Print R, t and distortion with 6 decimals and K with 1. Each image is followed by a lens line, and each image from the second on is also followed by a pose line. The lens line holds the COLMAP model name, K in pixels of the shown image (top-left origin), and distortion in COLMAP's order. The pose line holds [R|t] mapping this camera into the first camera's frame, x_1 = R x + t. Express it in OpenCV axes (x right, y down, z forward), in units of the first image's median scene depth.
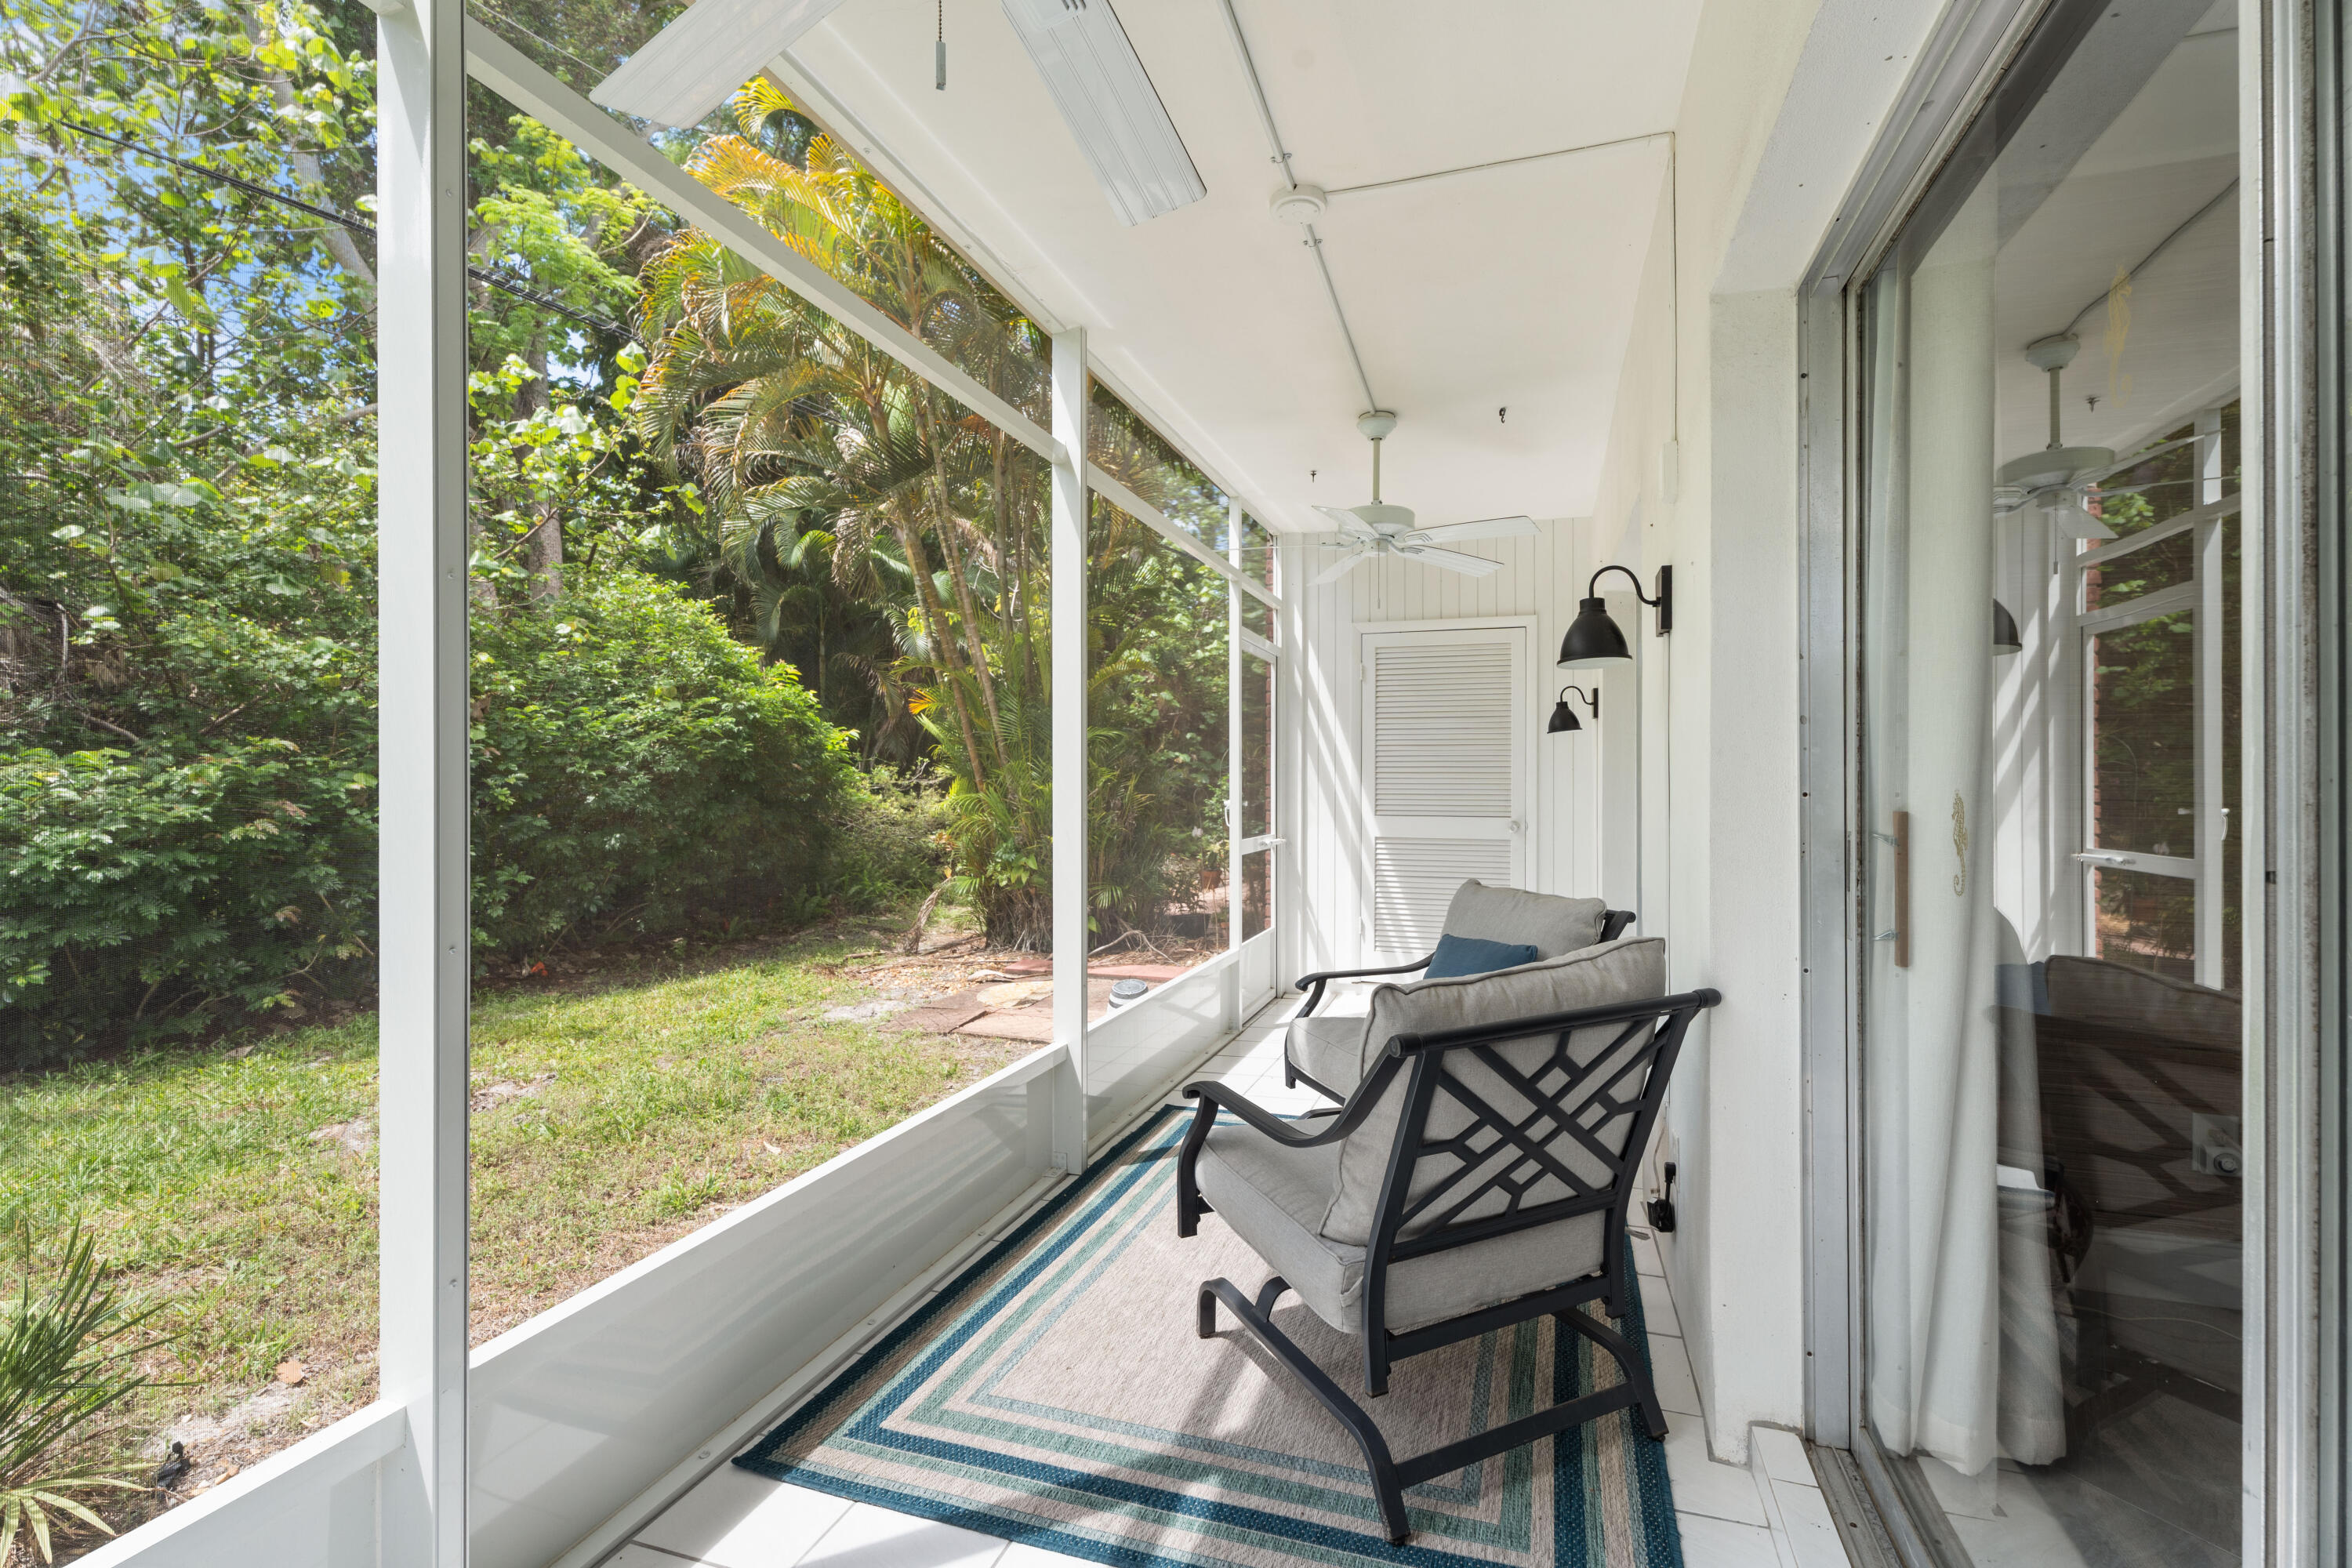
lens RADIAL K [[1020.0, 0, 1182.6], [0, 1020.0, 782.6], [0, 0, 1]] dist [0.000132, 0.000154]
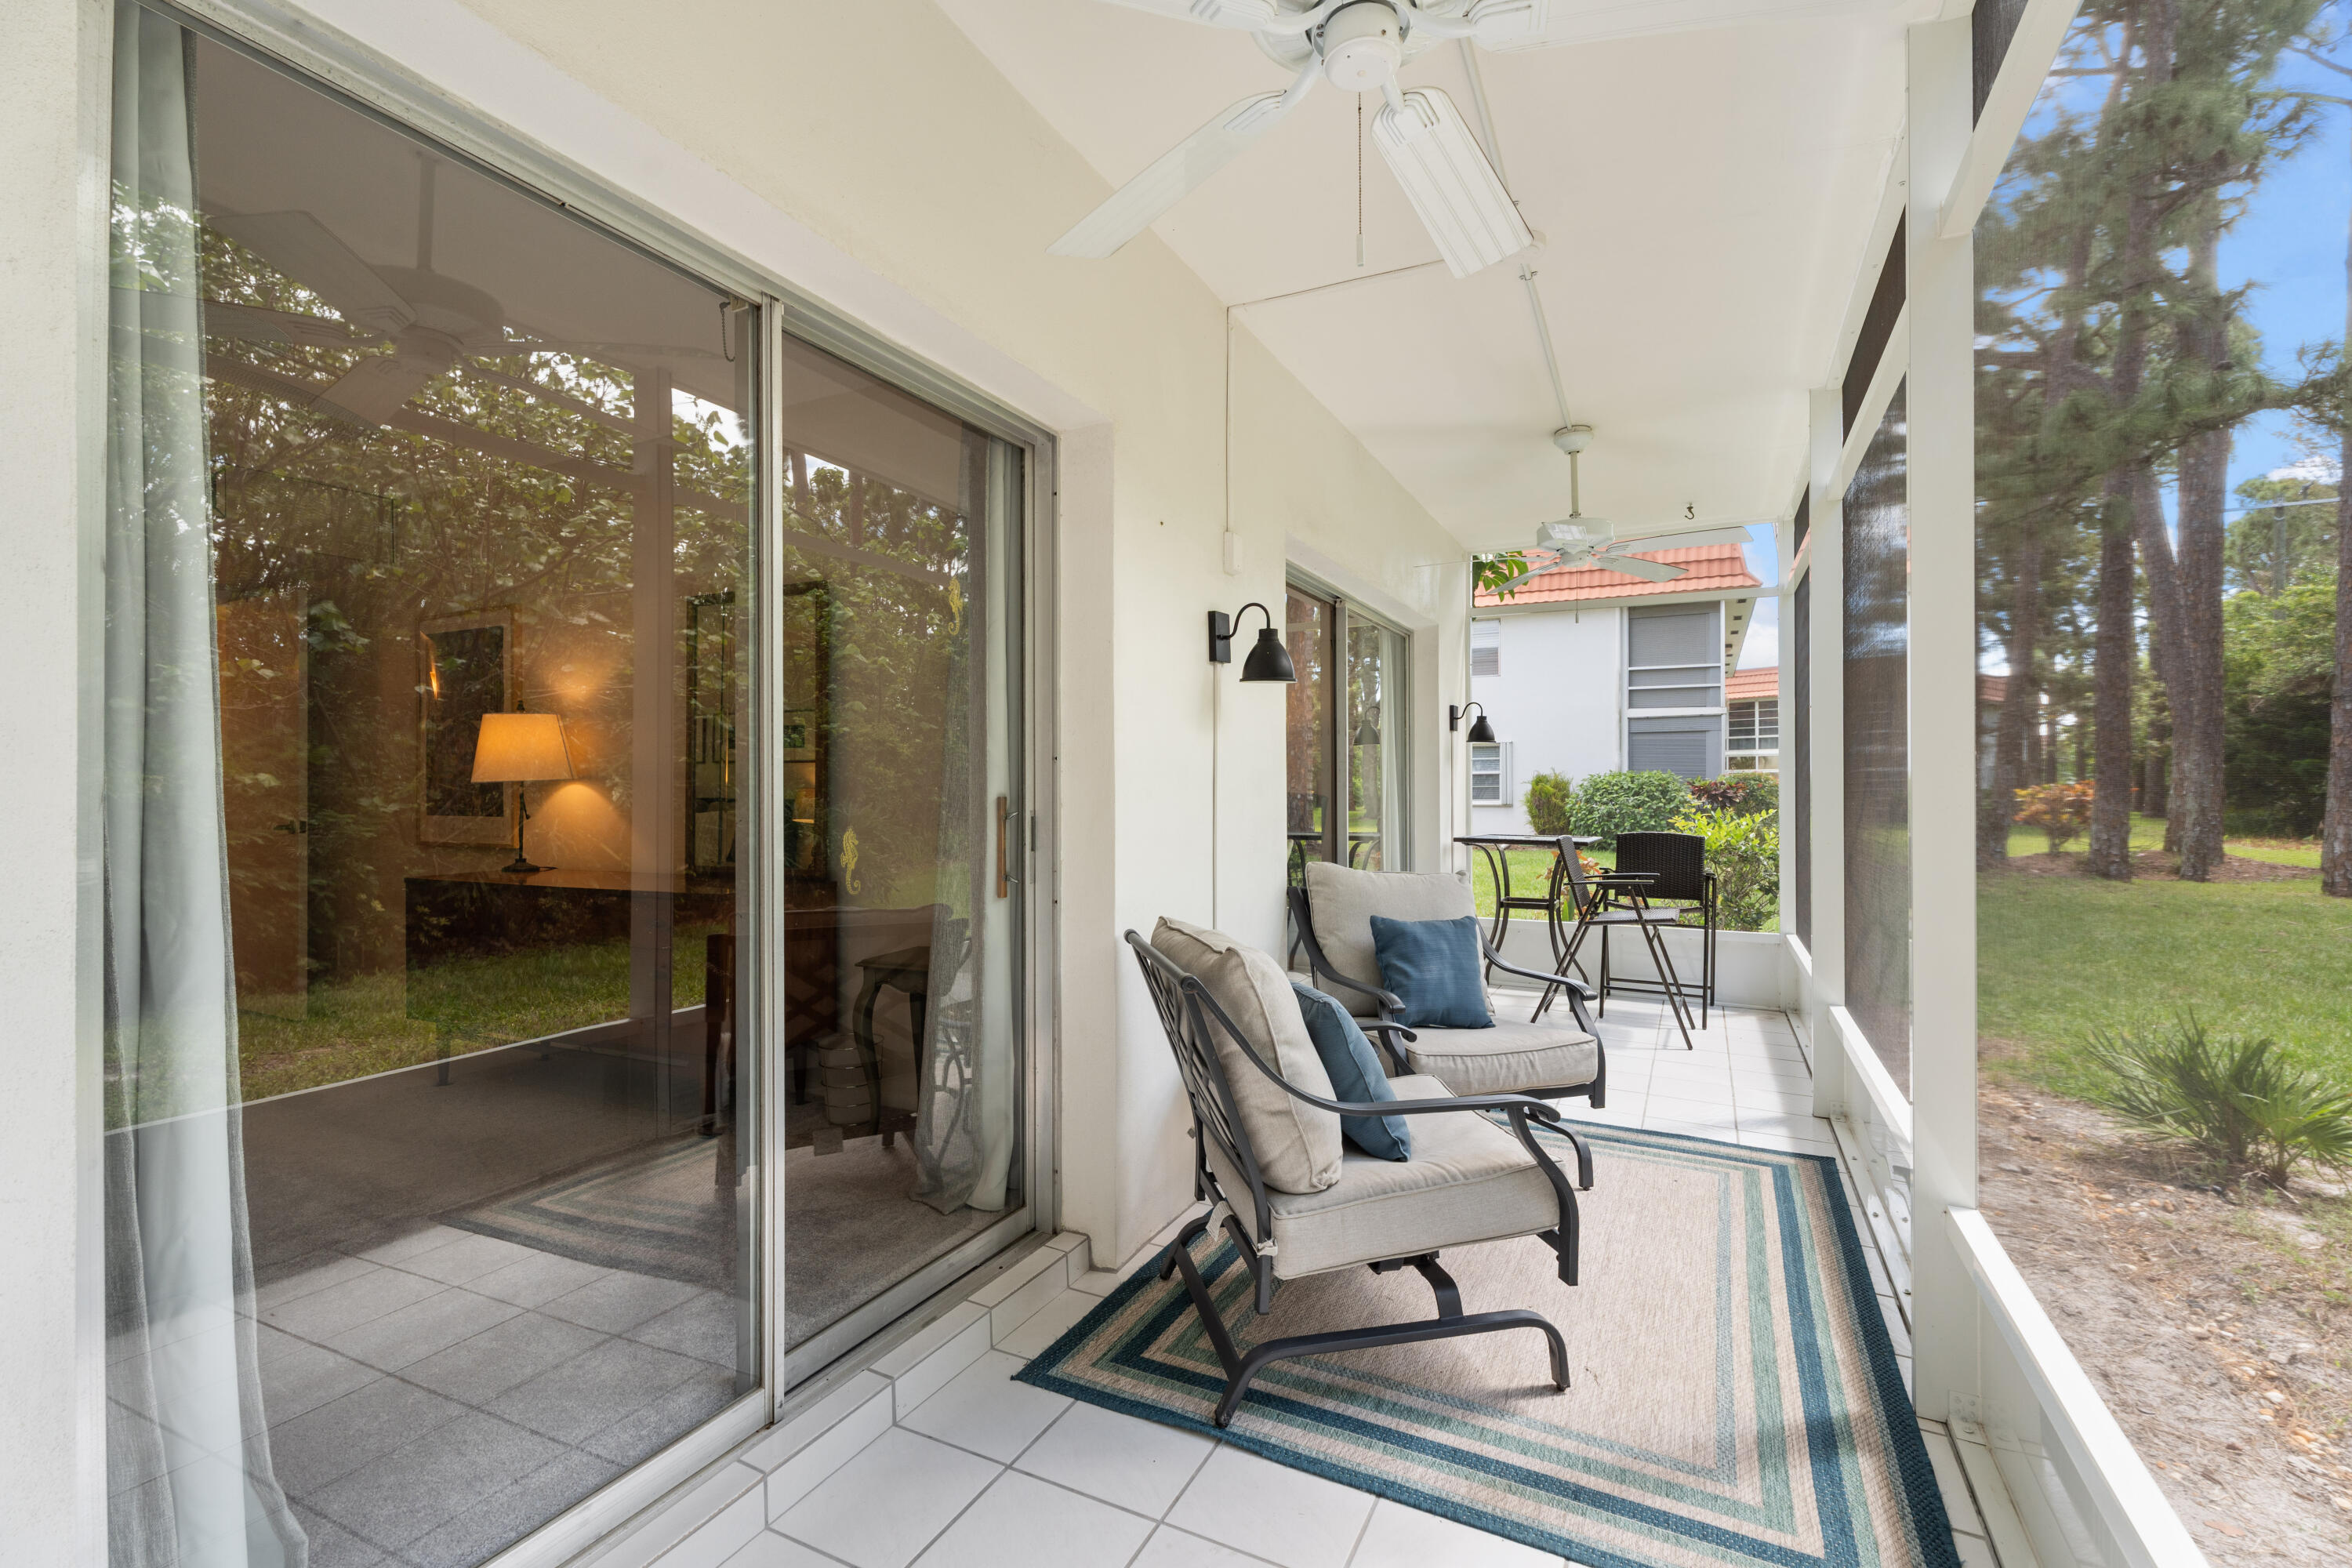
lens RADIAL K [[1020.0, 0, 1169.7], [0, 1020.0, 782.2], [0, 0, 1]] dist [0.000132, 0.000154]
pose [[-0.989791, 0.004707, 0.142446, 0.383637], [0.004314, 0.999986, -0.003067, 0.011340], [-0.142458, -0.002421, -0.989798, 2.499722]]
